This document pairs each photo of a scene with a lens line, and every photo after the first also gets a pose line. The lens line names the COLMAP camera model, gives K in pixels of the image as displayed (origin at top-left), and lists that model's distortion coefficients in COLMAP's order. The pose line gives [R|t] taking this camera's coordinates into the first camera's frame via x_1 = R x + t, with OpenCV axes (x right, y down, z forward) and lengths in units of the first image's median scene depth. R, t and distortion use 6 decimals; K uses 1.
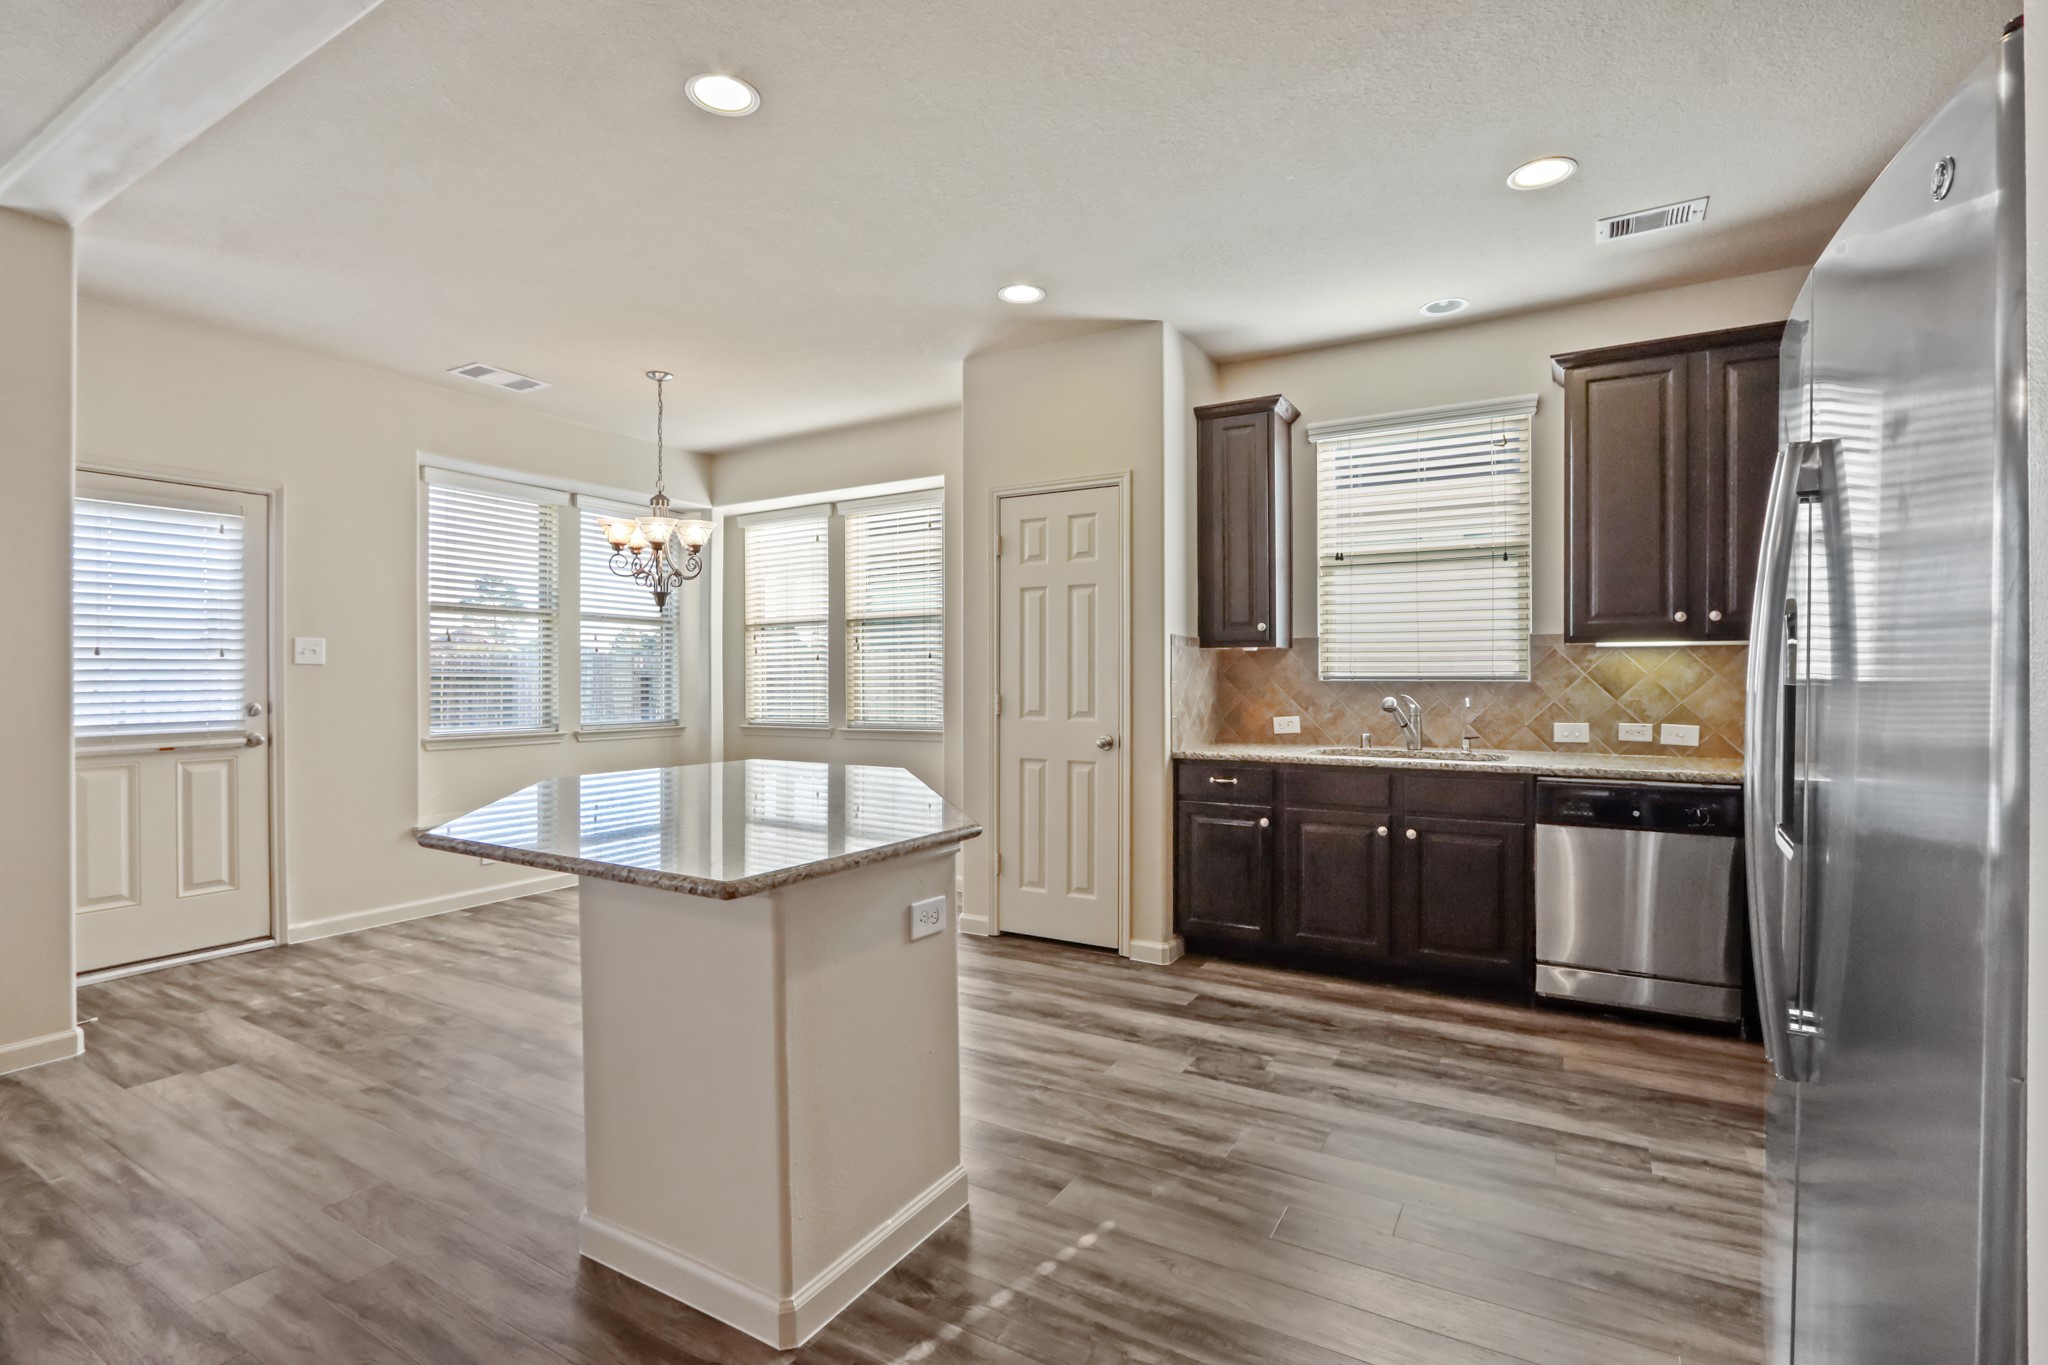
lens RADIAL K [[955.9, 0, 1010.1], [0, 955.9, 704.7], [0, 0, 1]] dist [-0.028461, -0.000063]
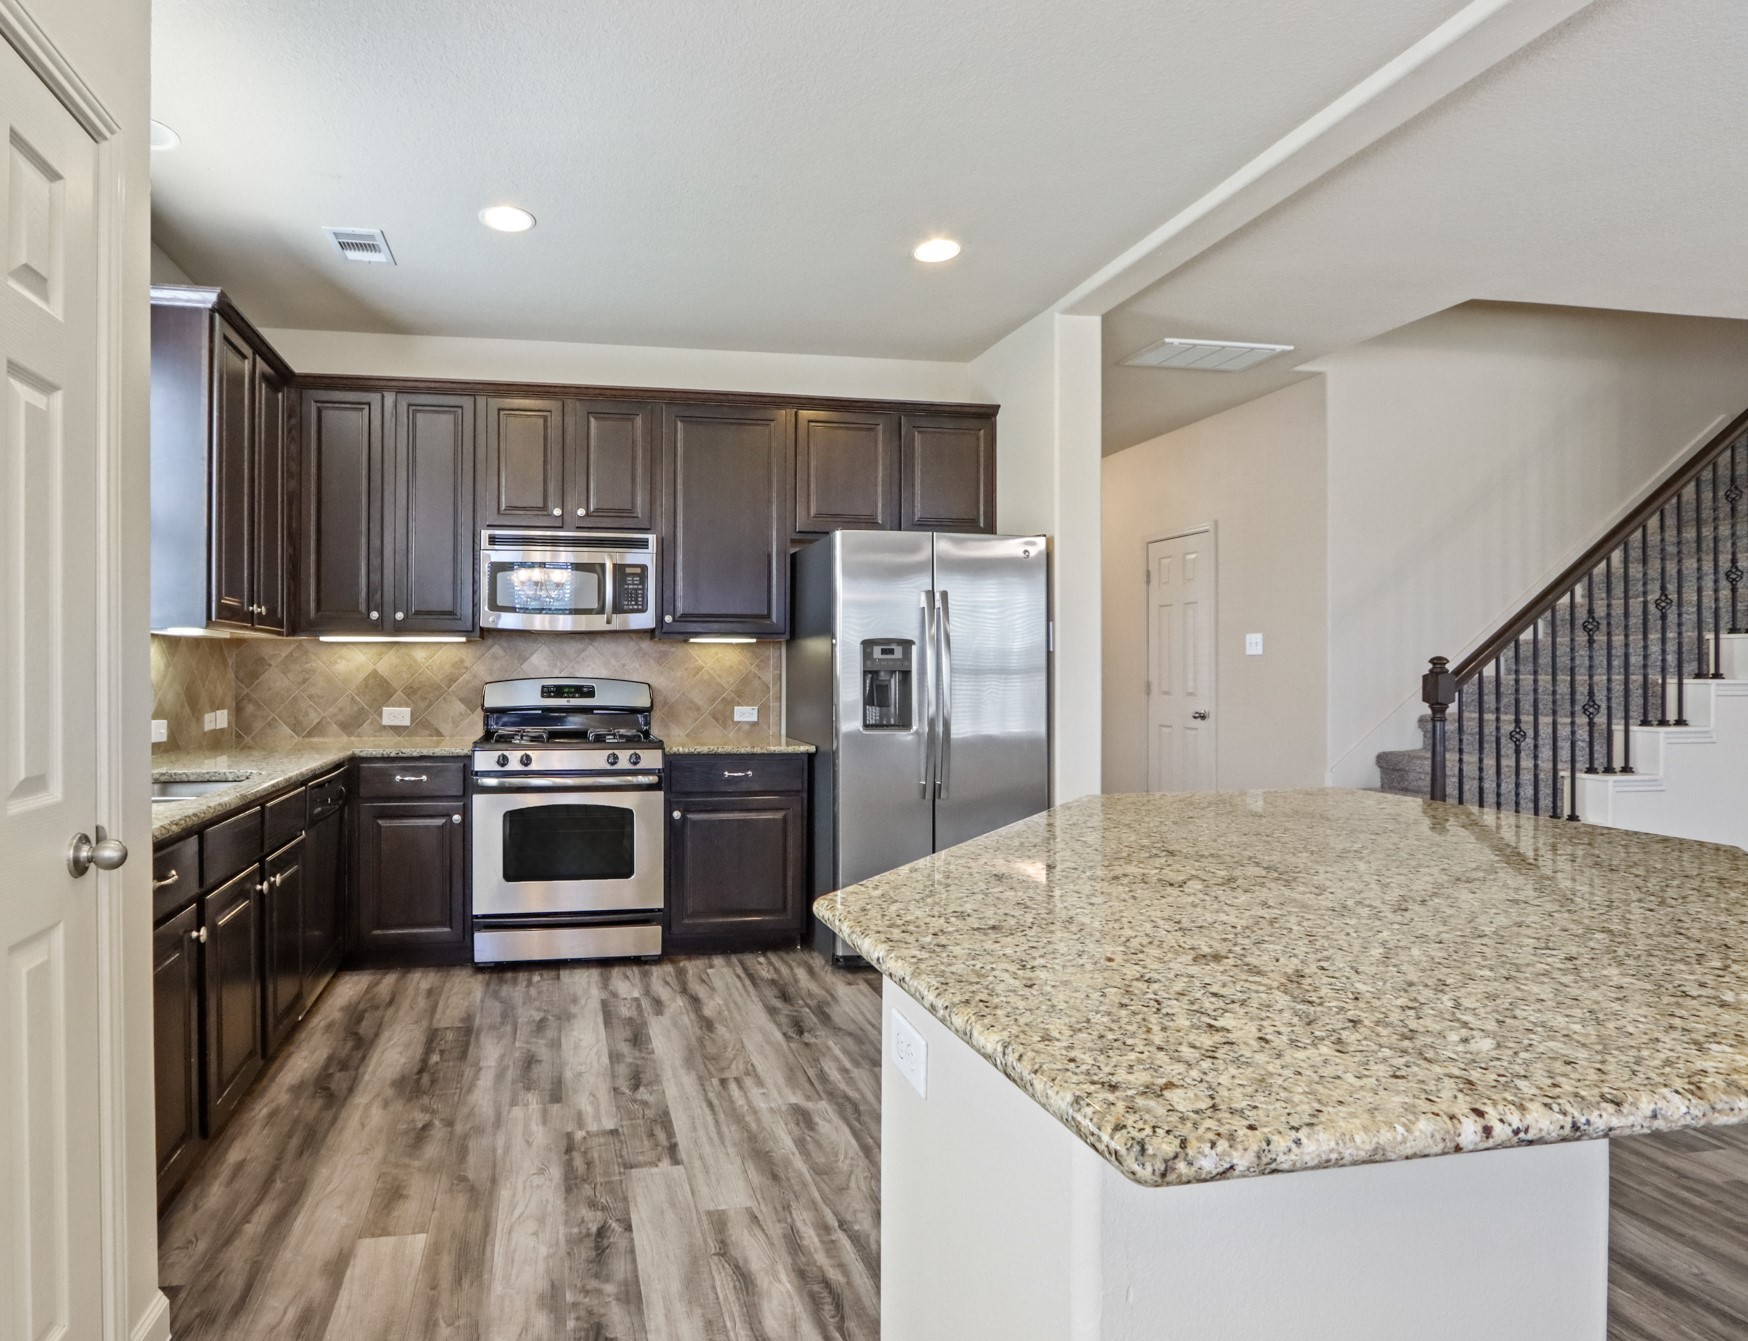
lens RADIAL K [[955.8, 0, 713.6], [0, 955.8, 664.6], [0, 0, 1]] dist [-0.026075, 0.018311]
pose [[-0.641911, 0.003092, 0.766773, -0.353293], [0.021904, 0.999658, 0.014306, -0.033458], [-0.766466, 0.025979, -0.641759, 1.169672]]
